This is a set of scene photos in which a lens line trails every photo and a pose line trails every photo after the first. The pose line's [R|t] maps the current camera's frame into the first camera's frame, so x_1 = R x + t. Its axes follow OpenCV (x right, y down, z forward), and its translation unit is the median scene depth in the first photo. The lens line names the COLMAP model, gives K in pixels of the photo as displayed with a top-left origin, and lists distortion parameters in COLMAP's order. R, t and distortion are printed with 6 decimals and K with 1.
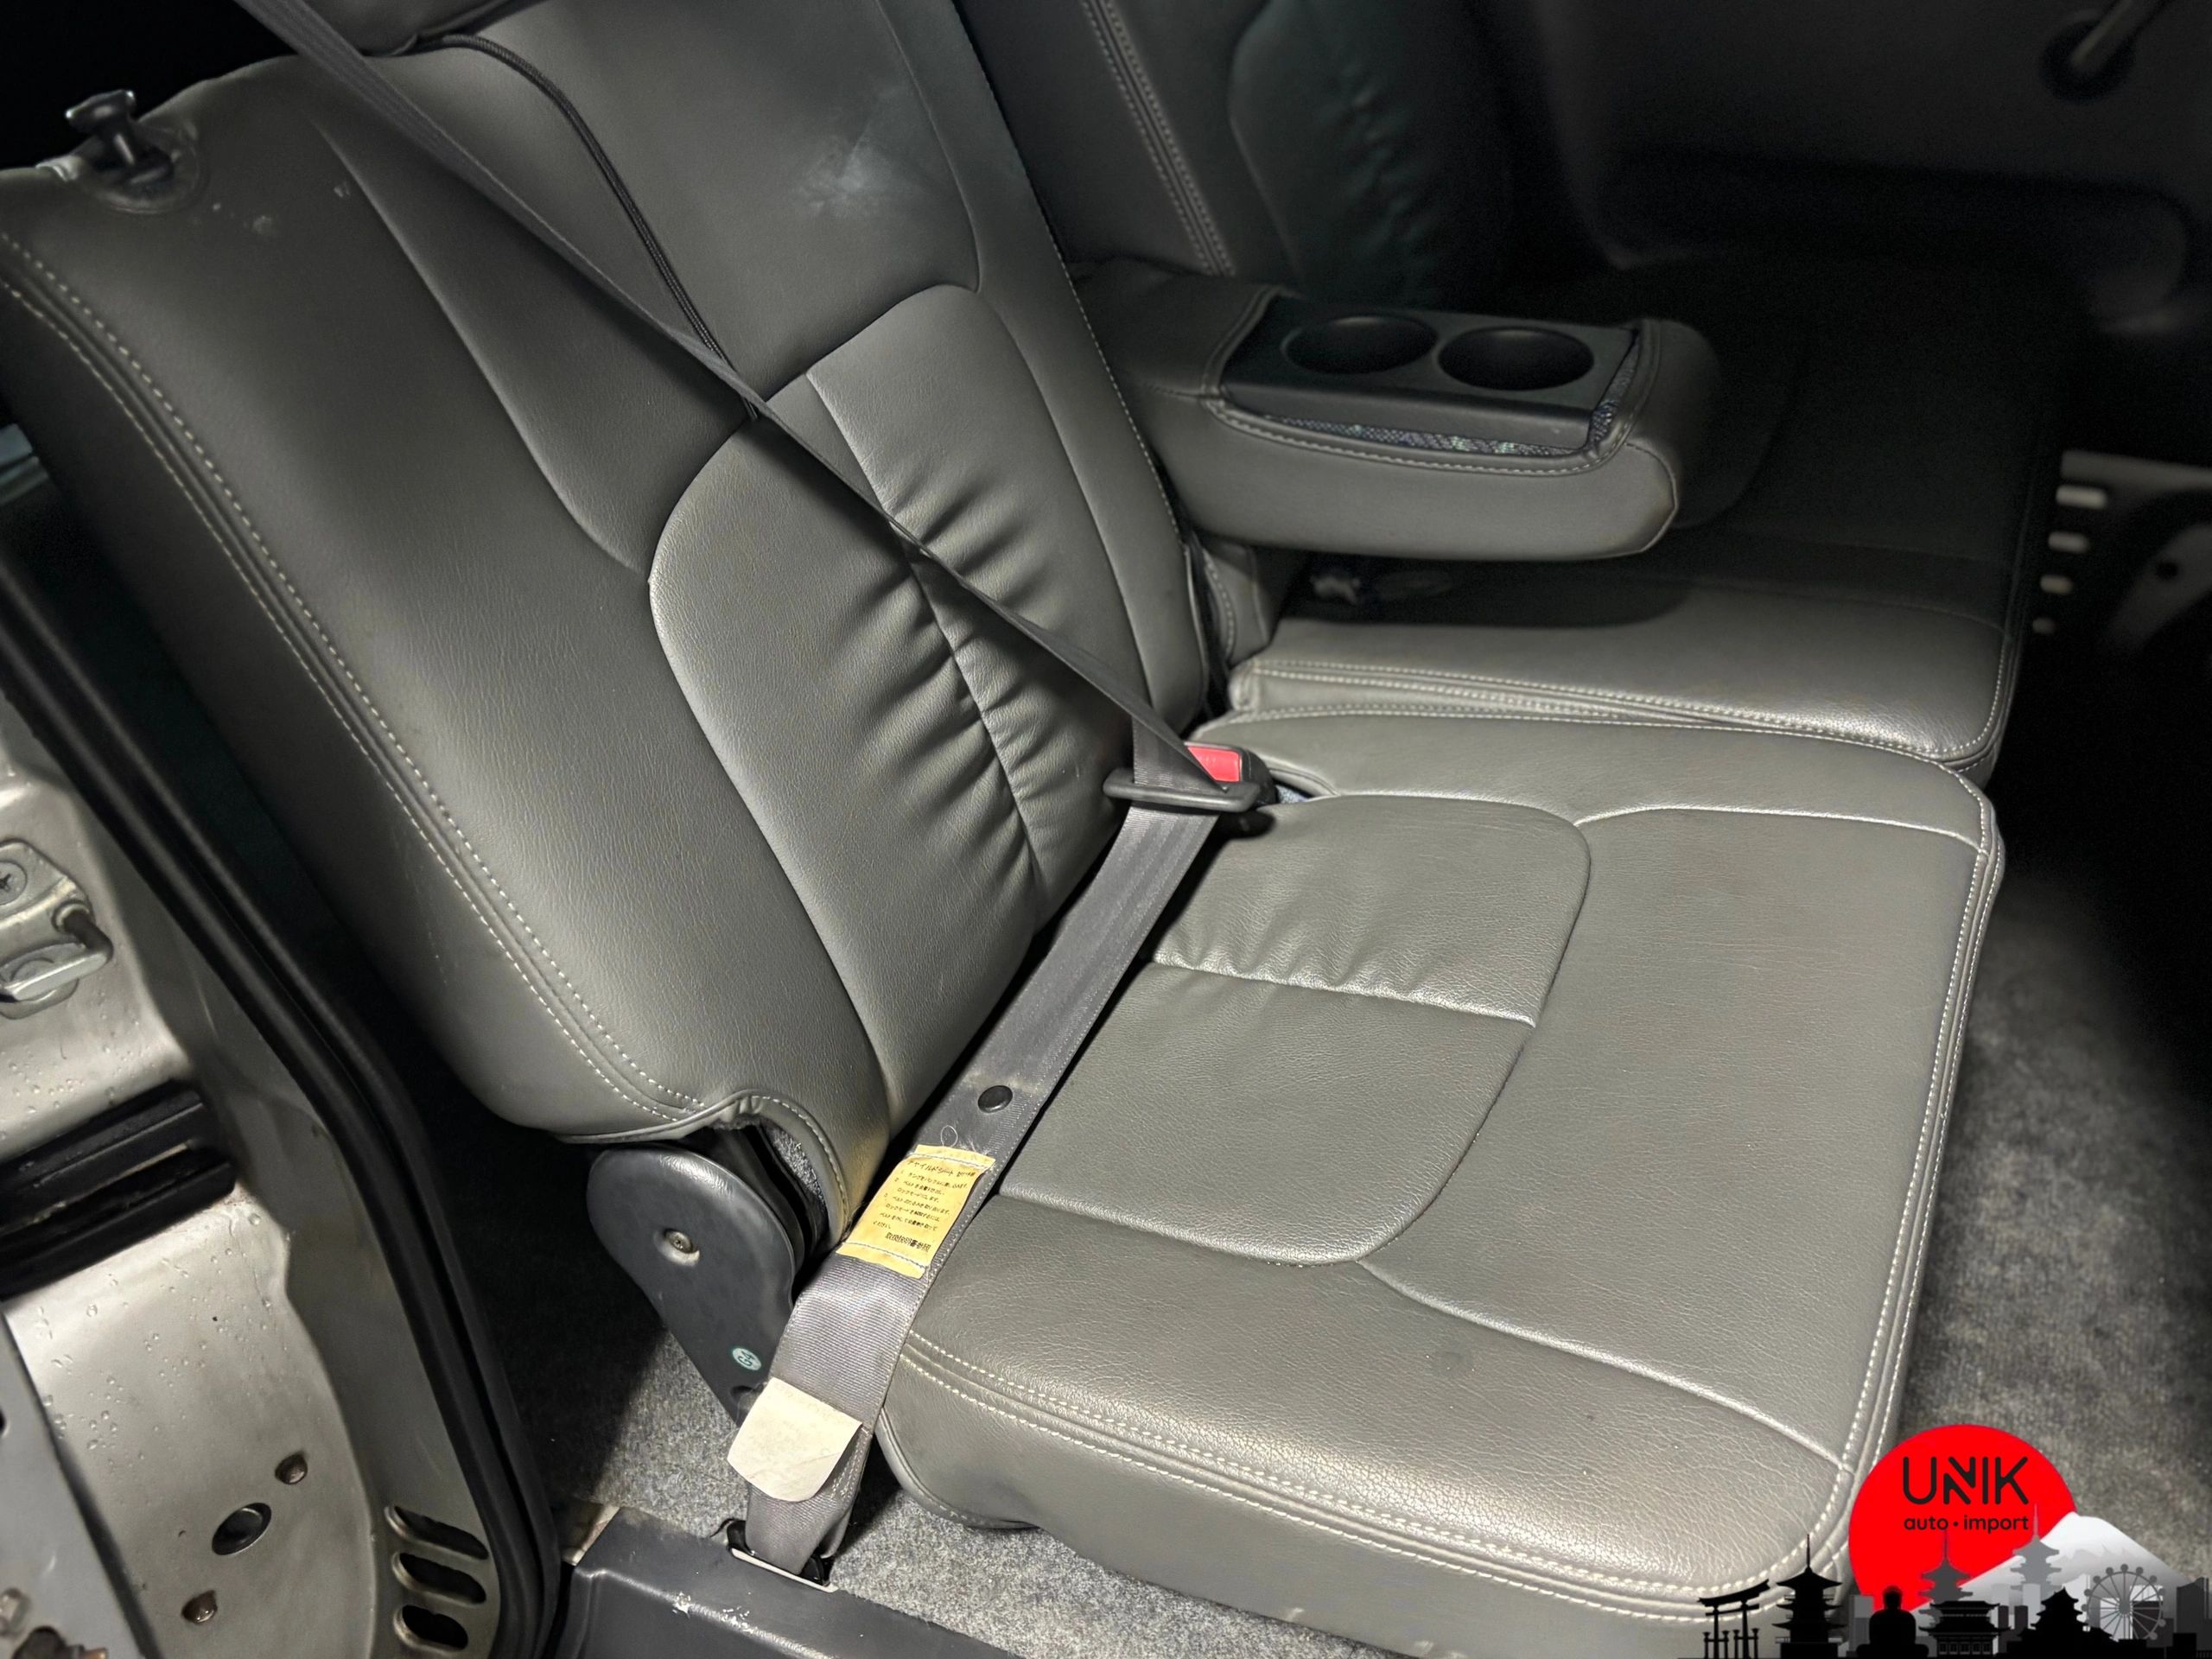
lens RADIAL K [[2111.3, 0, 1101.0], [0, 2111.3, 851.5], [0, 0, 1]] dist [0.017802, 0.000000]
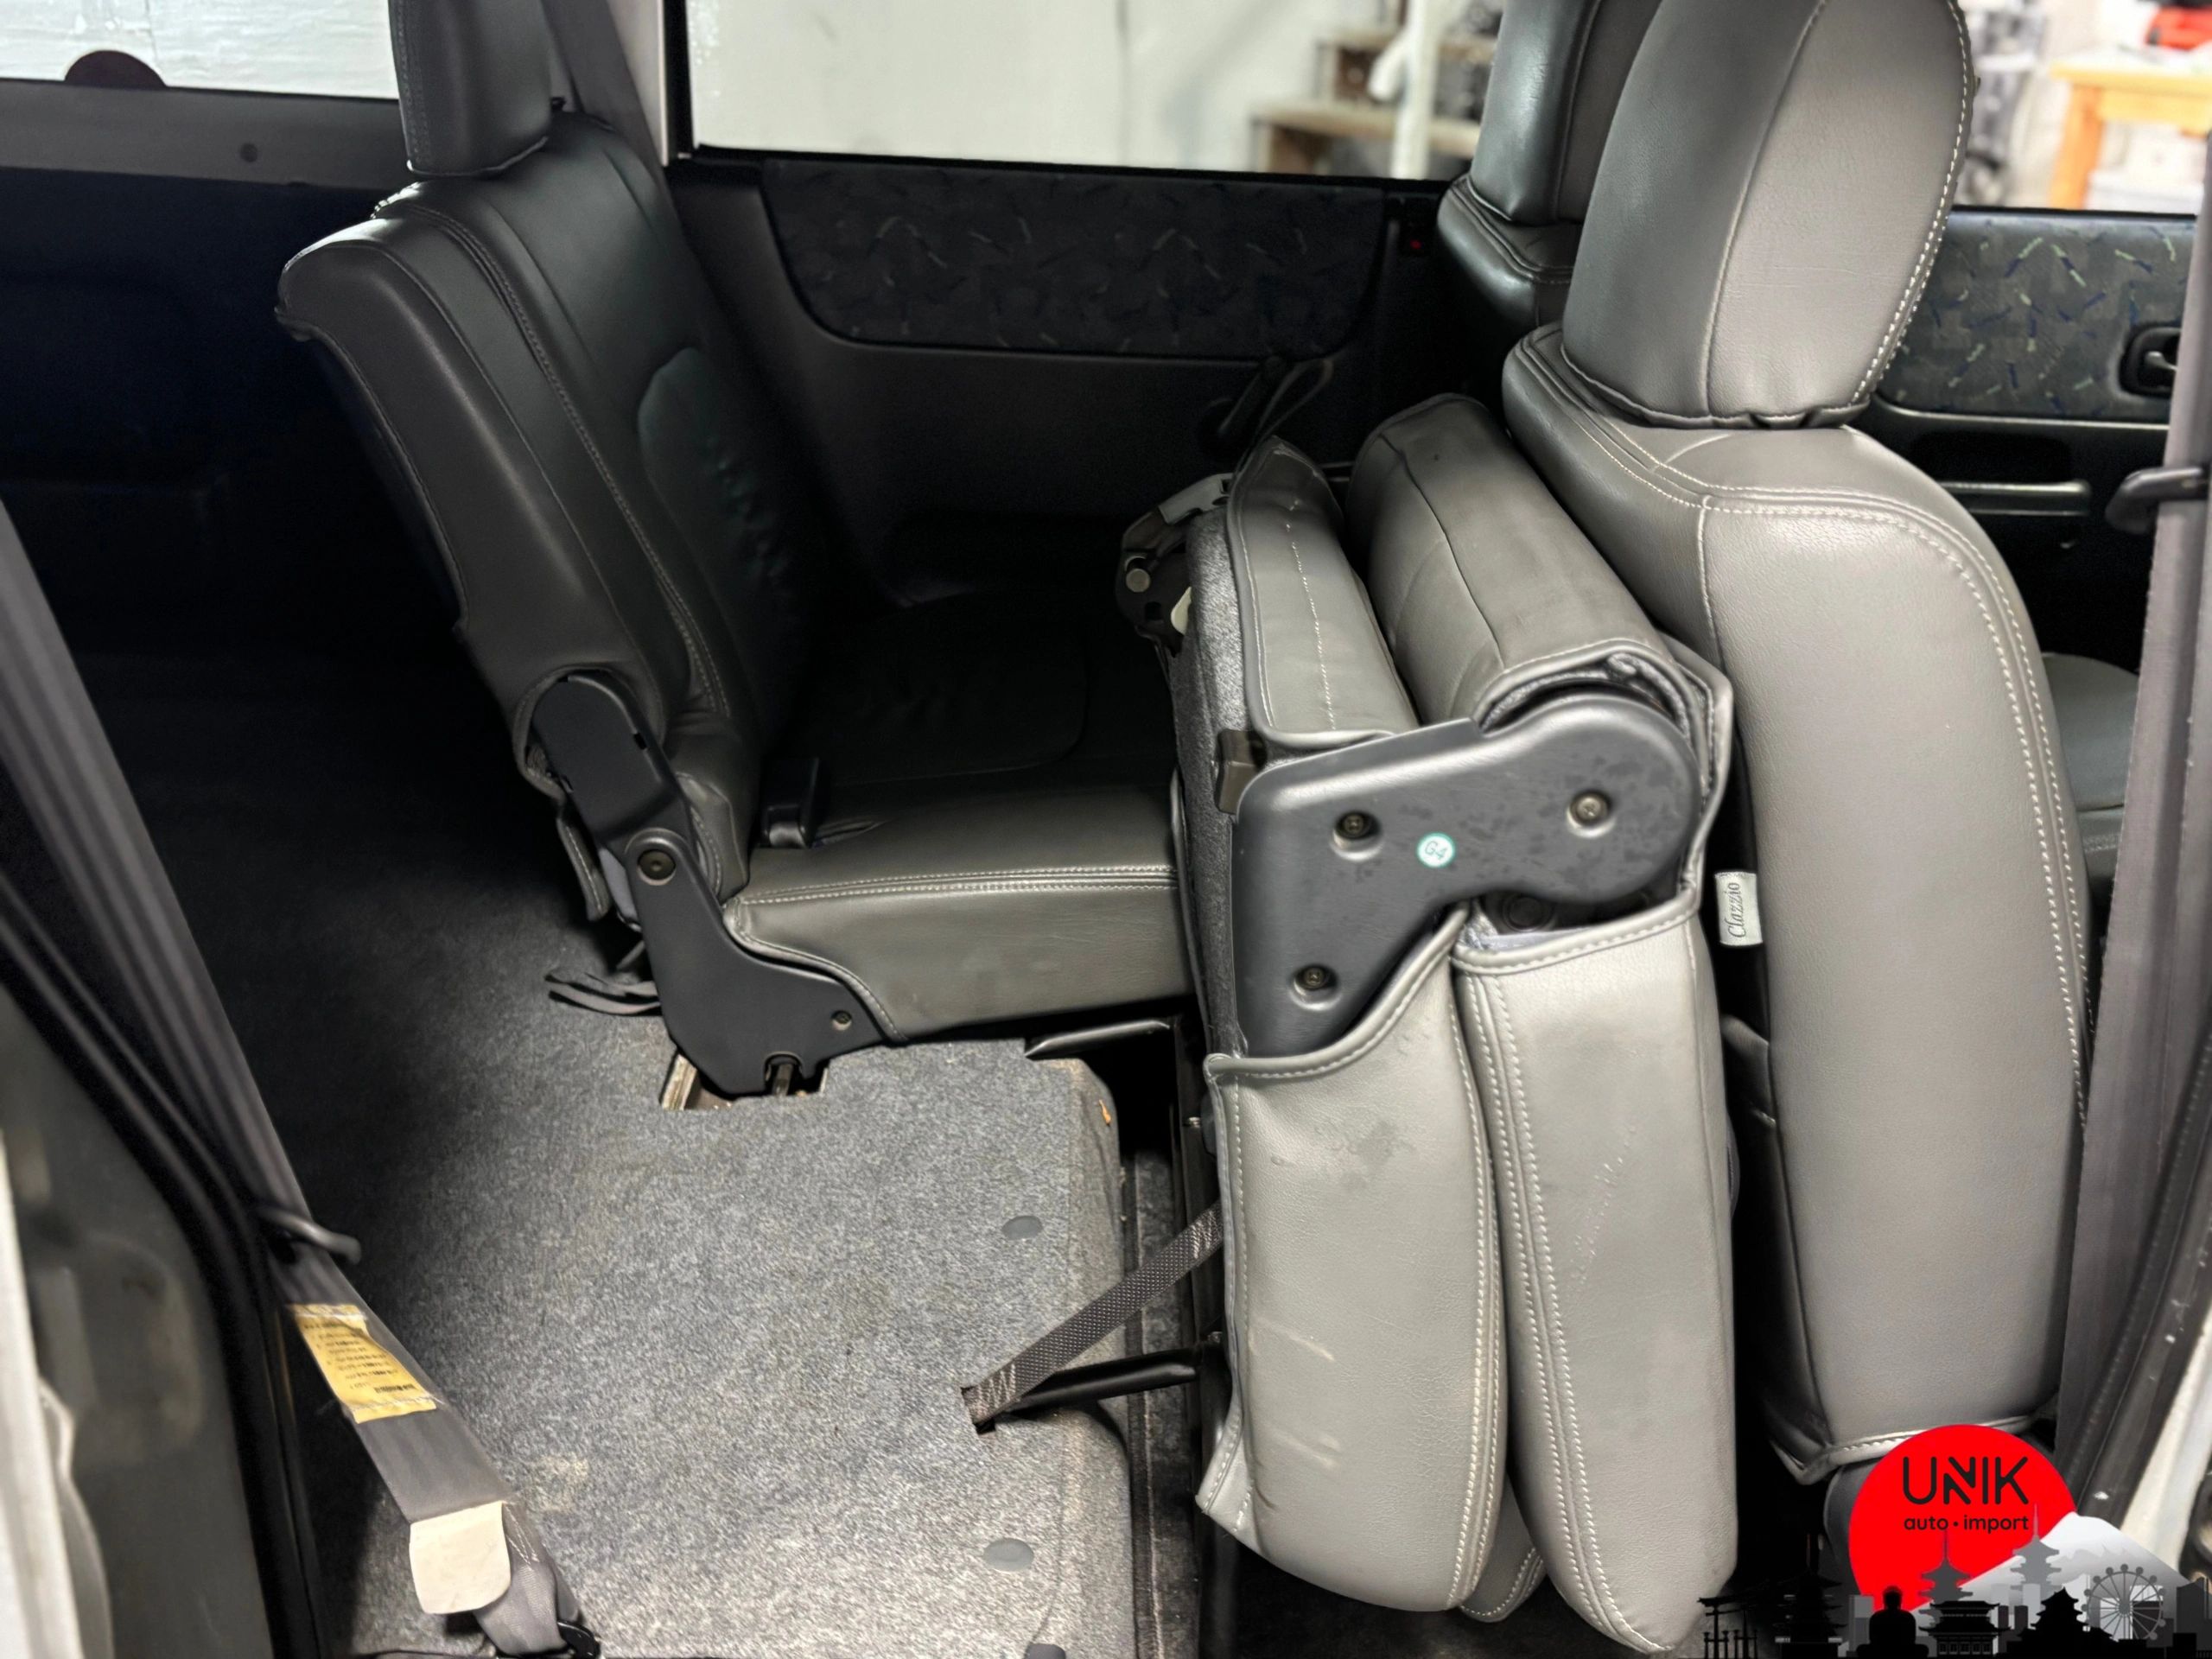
lens RADIAL K [[2111.3, 0, 1124.0], [0, 2111.3, 848.6], [0, 0, 1]] dist [0.017802, 0.000000]
pose [[0.909147, -0.105967, 0.402769, -0.272812], [0.190686, 0.965680, -0.176356, 0.177489], [-0.370258, 0.237136, 0.898151, -0.196831]]
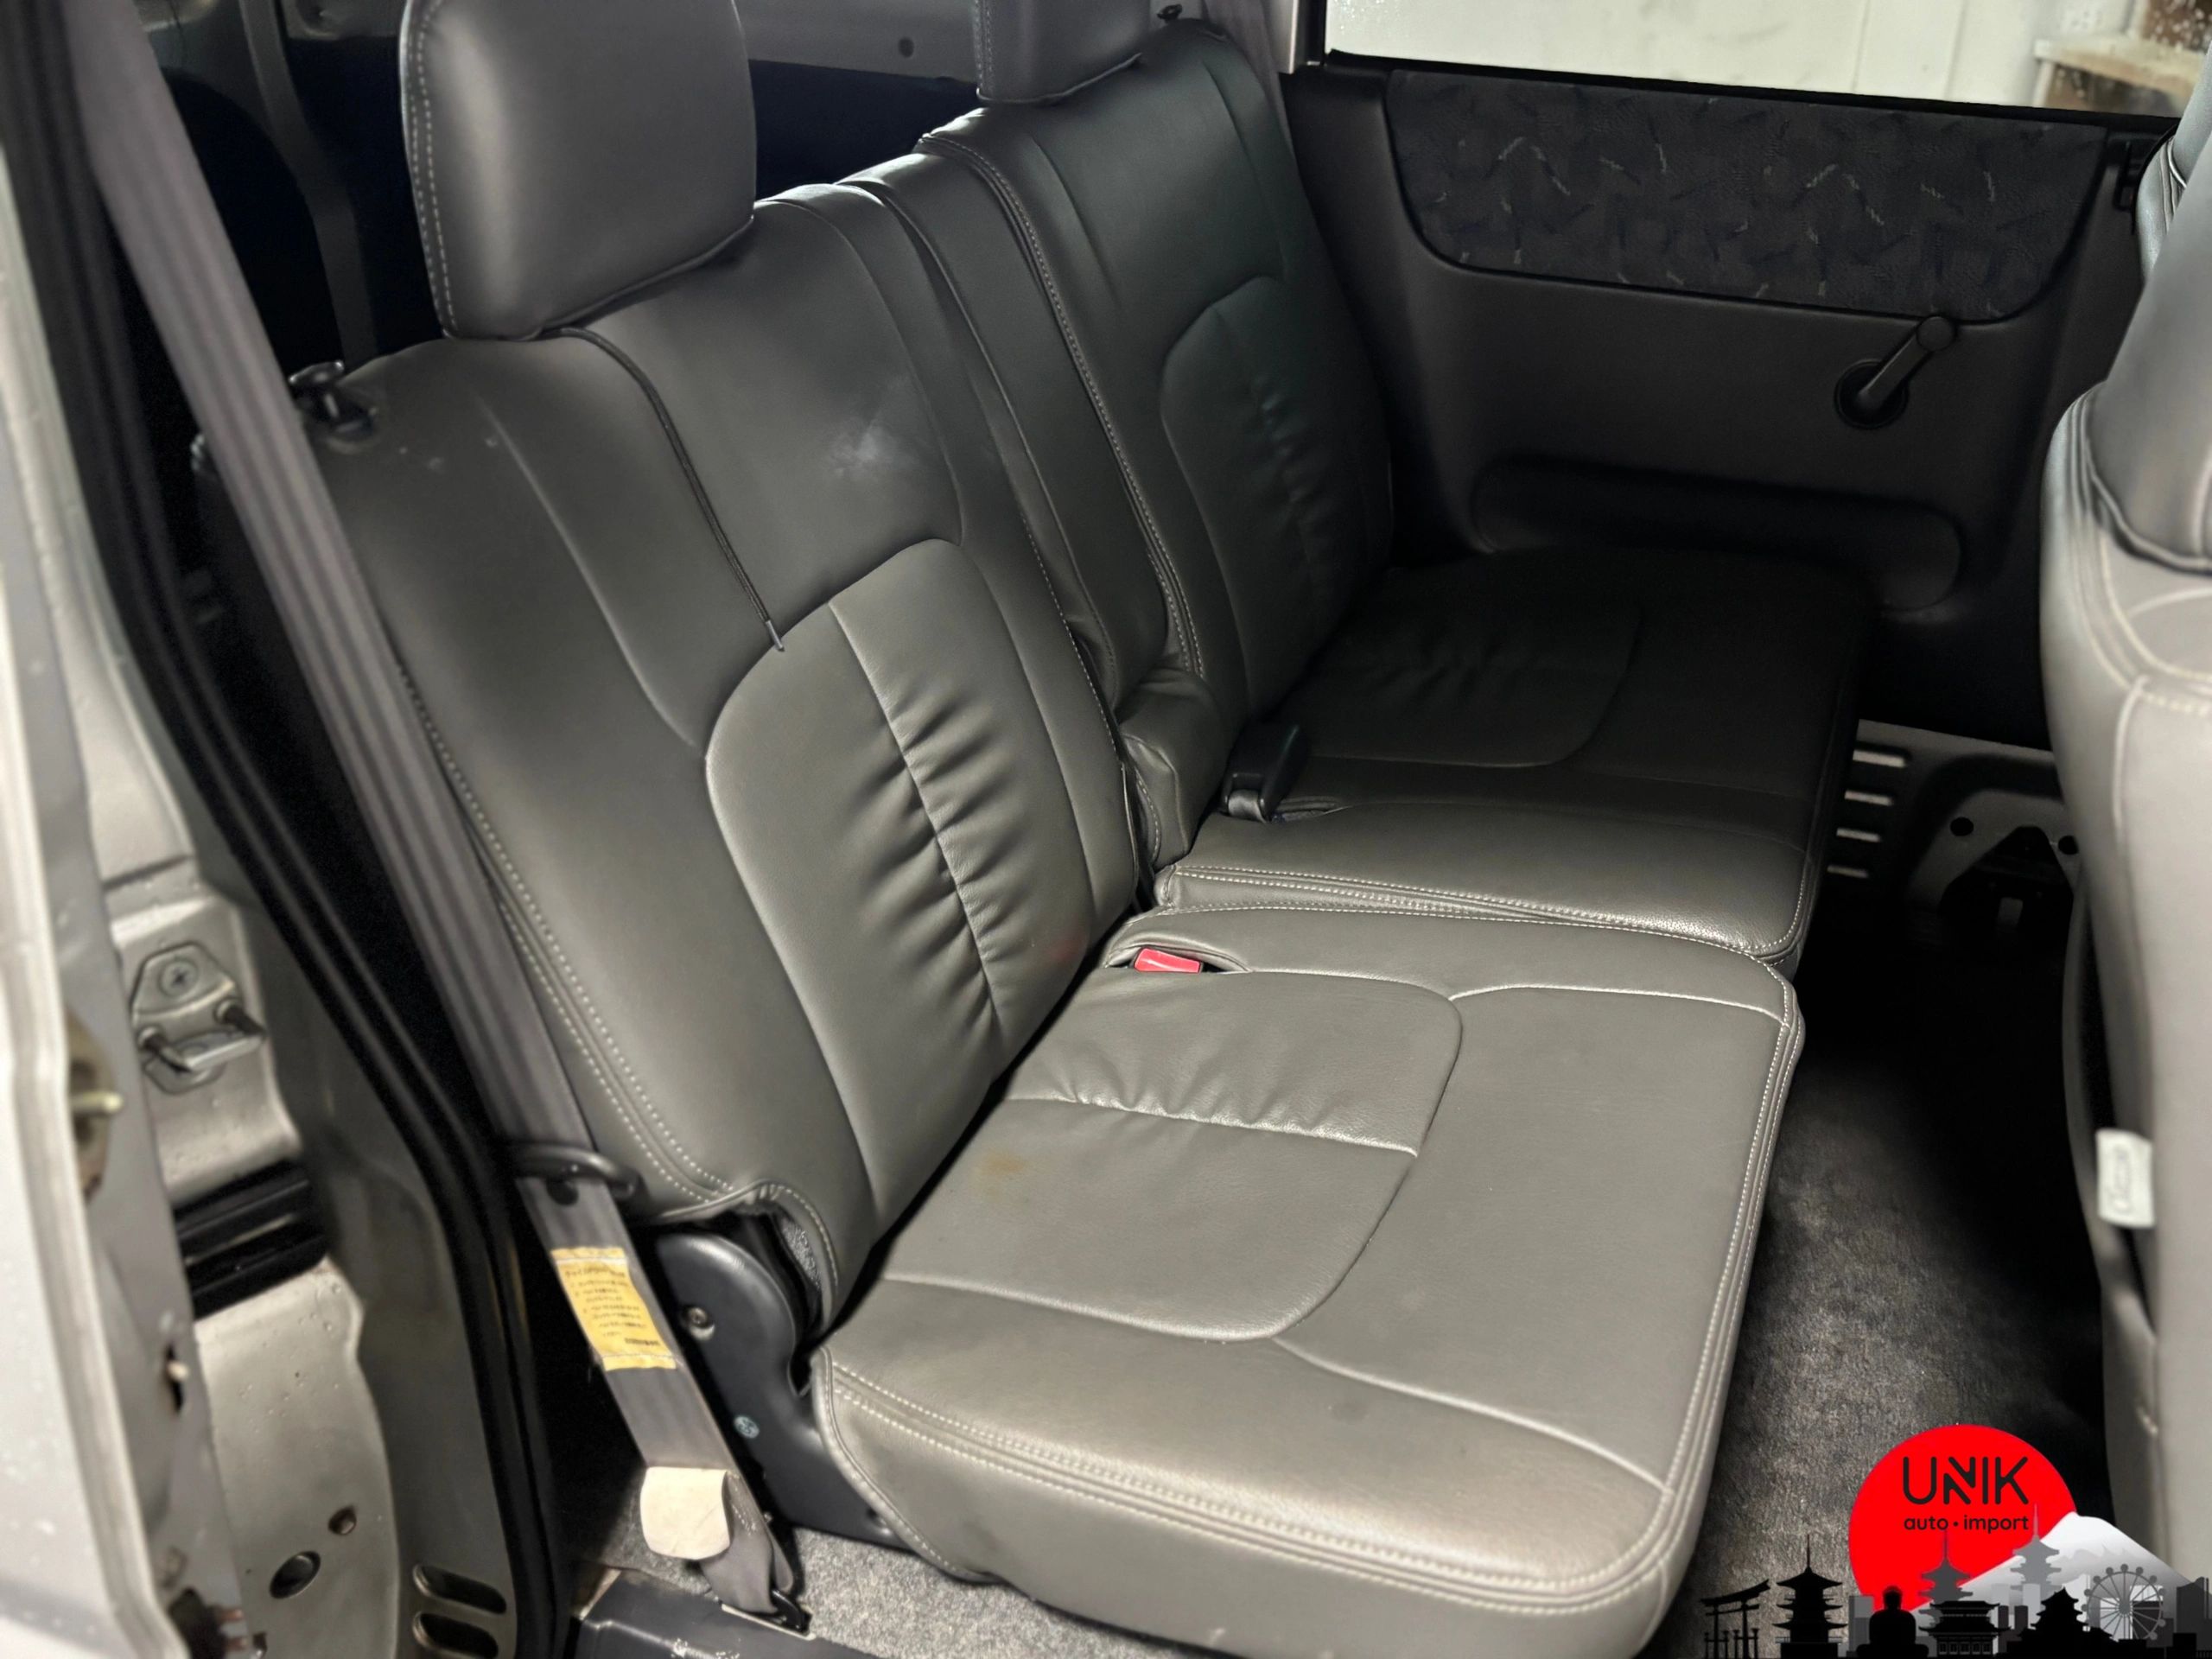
lens RADIAL K [[2111.3, 0, 1106.9], [0, 2111.3, 842.0], [0, 0, 1]] dist [0.017802, 0.000000]
pose [[0.998064, 0.025555, 0.056705, -0.041863], [-0.017692, 0.990677, -0.135075, 0.071242], [-0.059628, 0.133810, 0.989211, -0.194363]]
